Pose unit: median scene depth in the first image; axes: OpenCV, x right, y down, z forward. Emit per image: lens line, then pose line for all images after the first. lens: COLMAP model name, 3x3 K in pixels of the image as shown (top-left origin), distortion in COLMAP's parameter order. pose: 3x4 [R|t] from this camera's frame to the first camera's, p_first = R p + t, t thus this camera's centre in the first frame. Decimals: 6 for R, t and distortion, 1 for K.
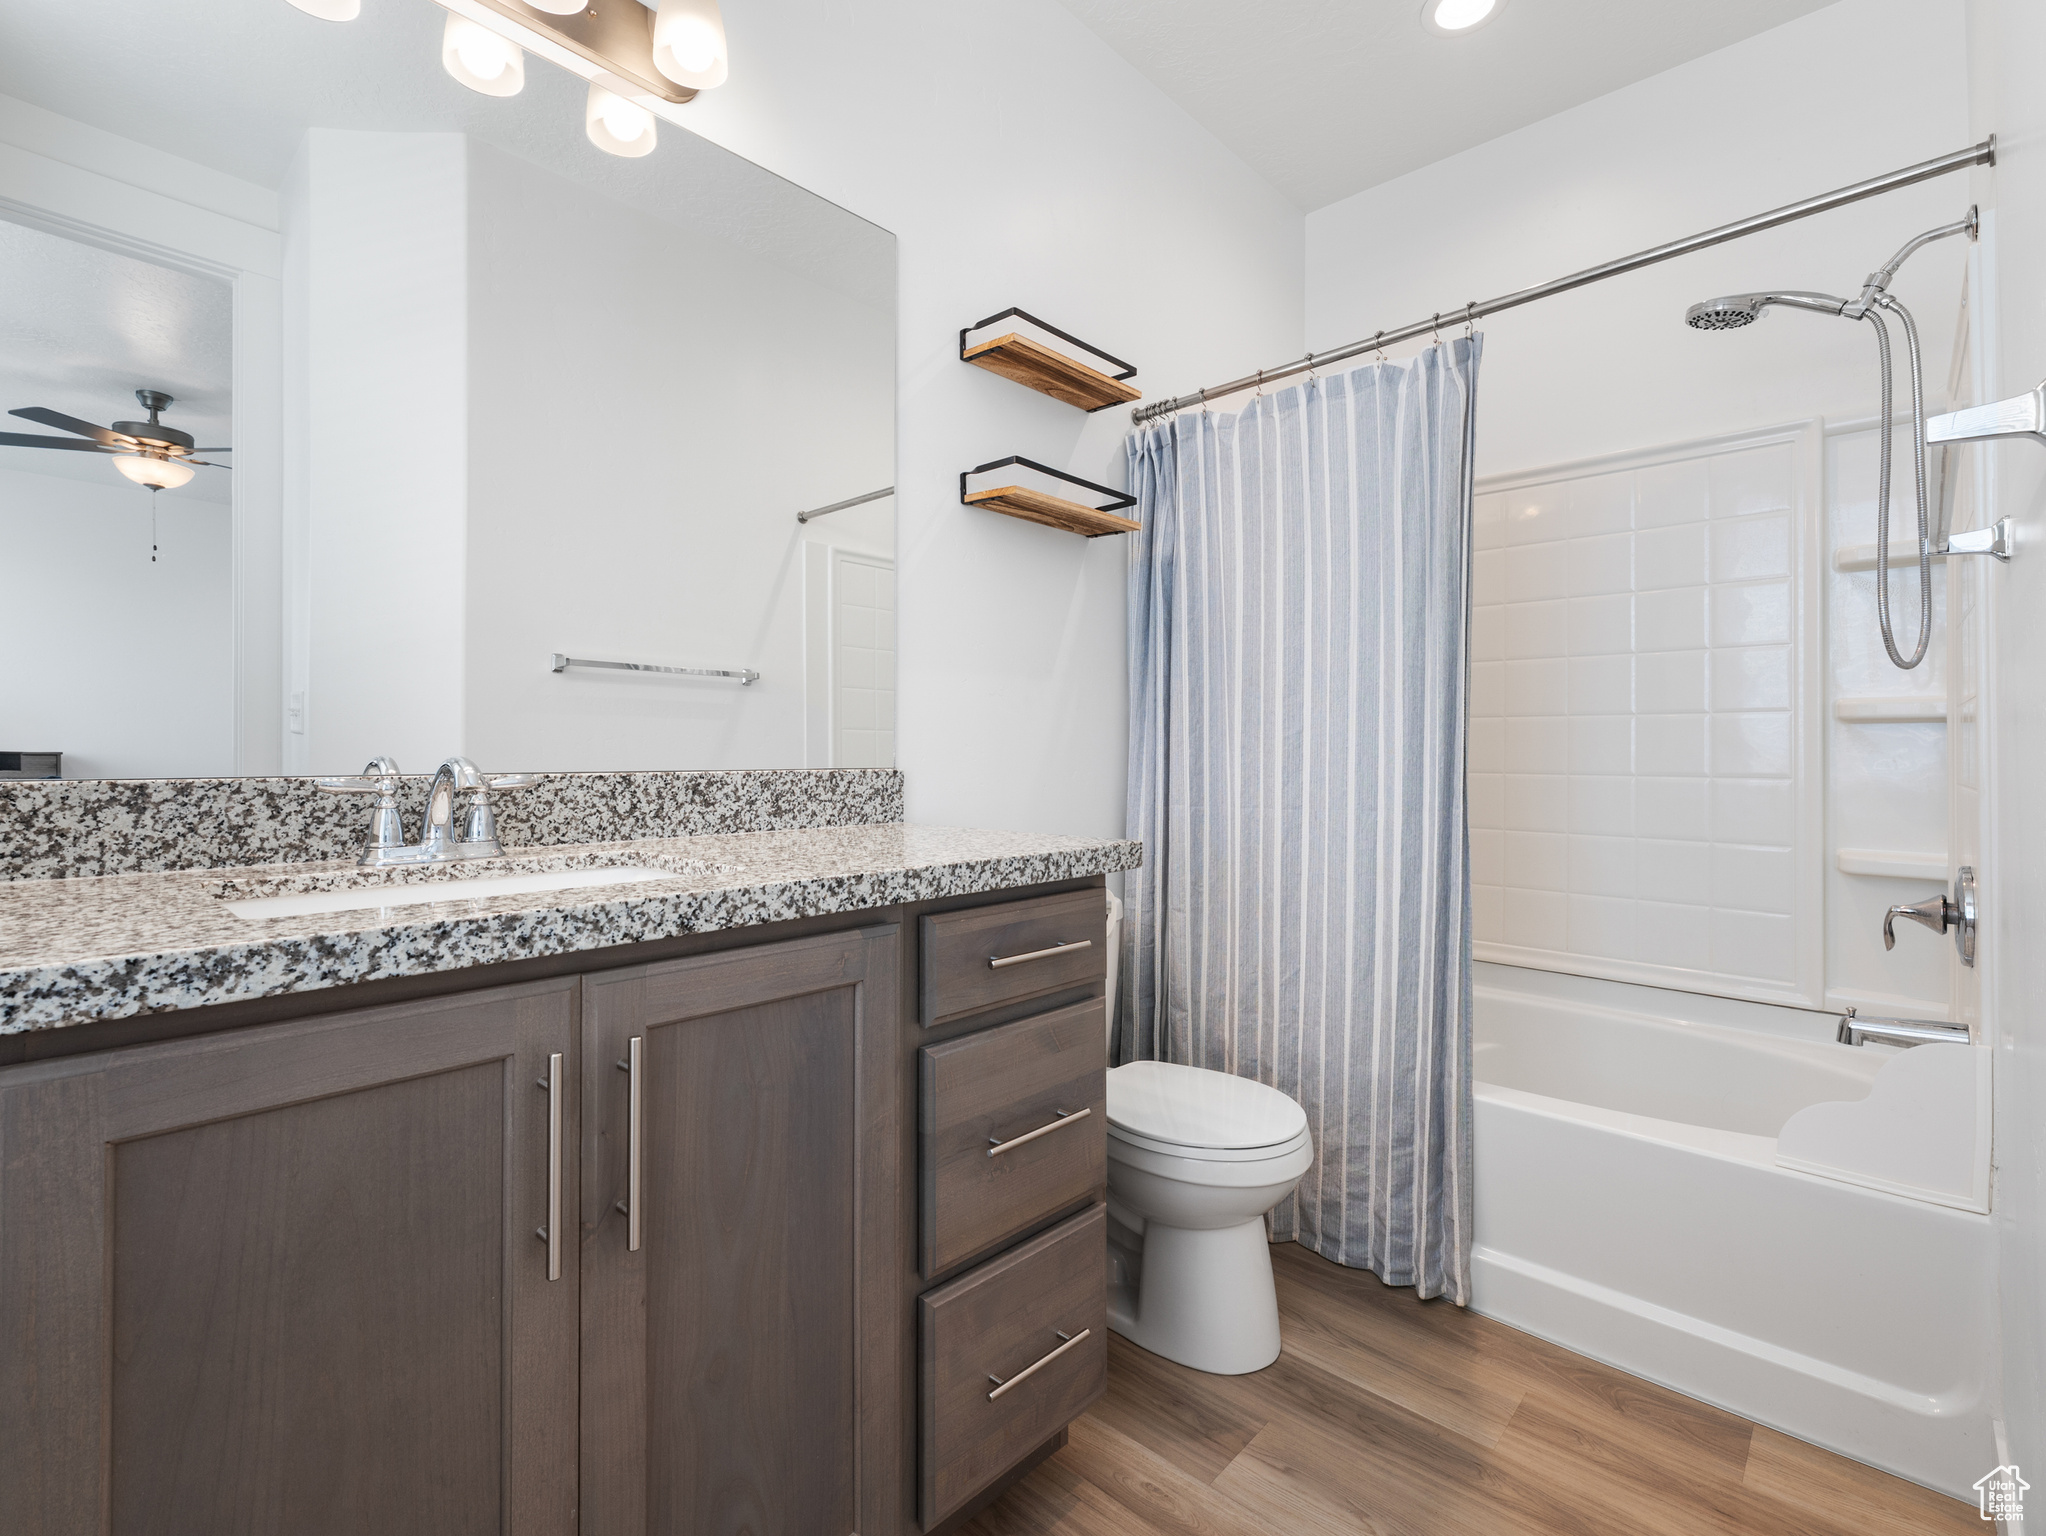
lens RADIAL K [[954.2, 0, 1028.2], [0, 954.2, 742.1], [0, 0, 1]] dist [0.000073, -0.000659]
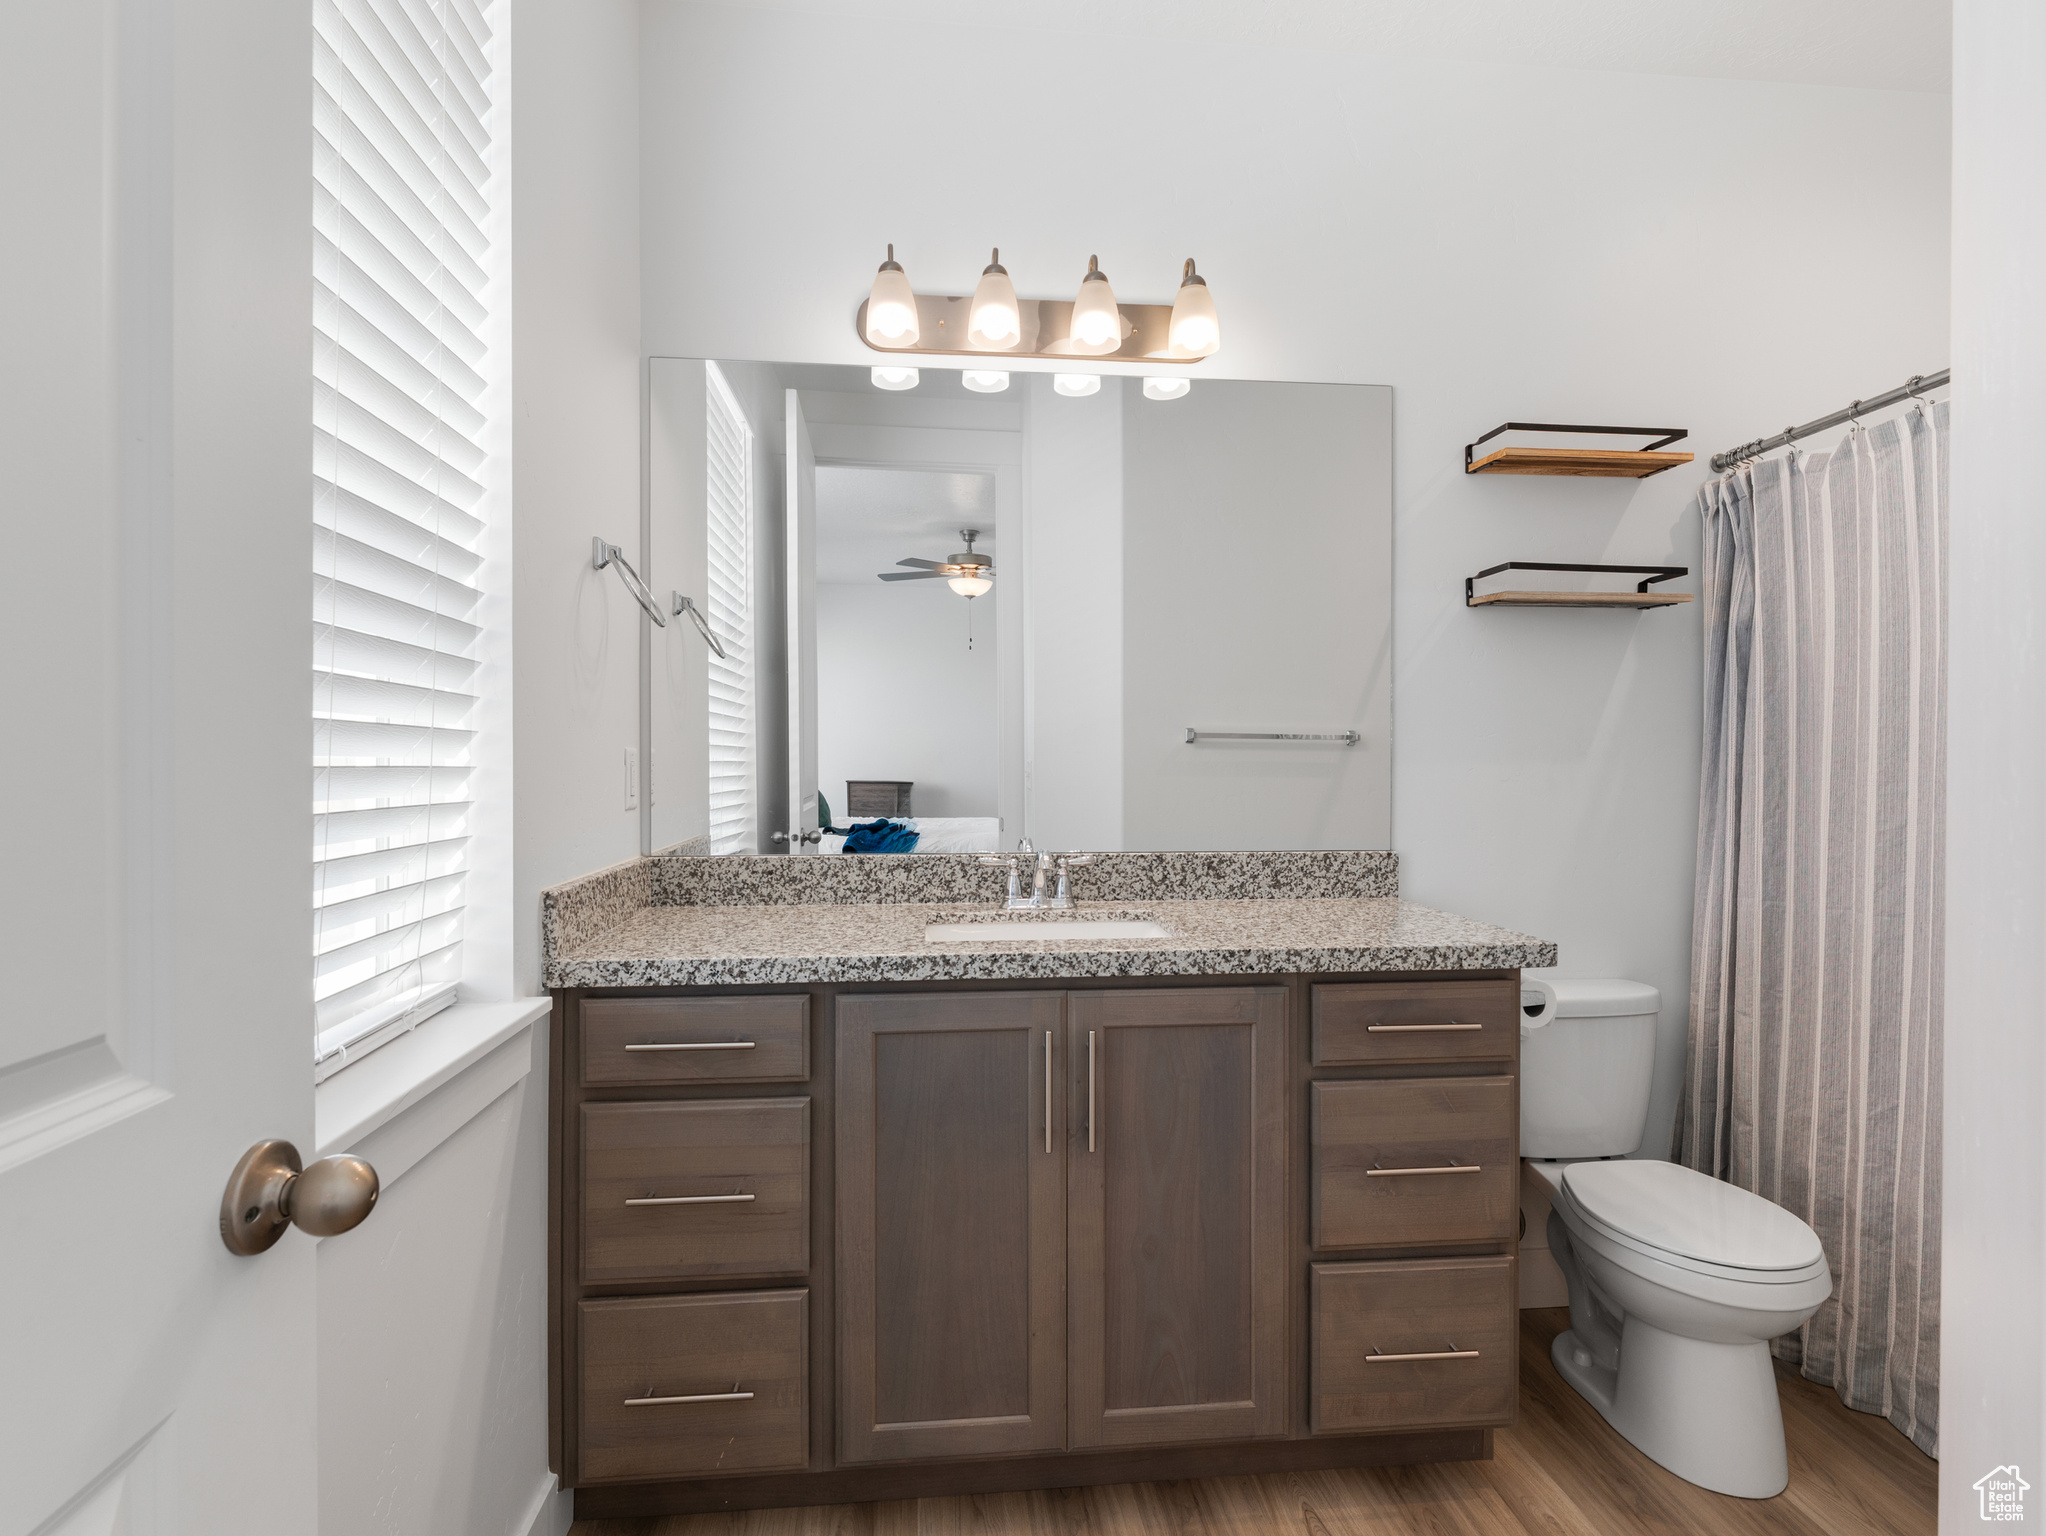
lens RADIAL K [[1042.4, 0, 1021.5], [0, 1042.4, 760.6], [0, 0, 1]] dist [-0.001706, -0.001138]
pose [[0.750272, 0.002705, -0.661124, 0.495254], [0.006996, 0.999903, 0.012030, -0.137671], [0.661092, -0.013651, 0.750180, -0.334732]]
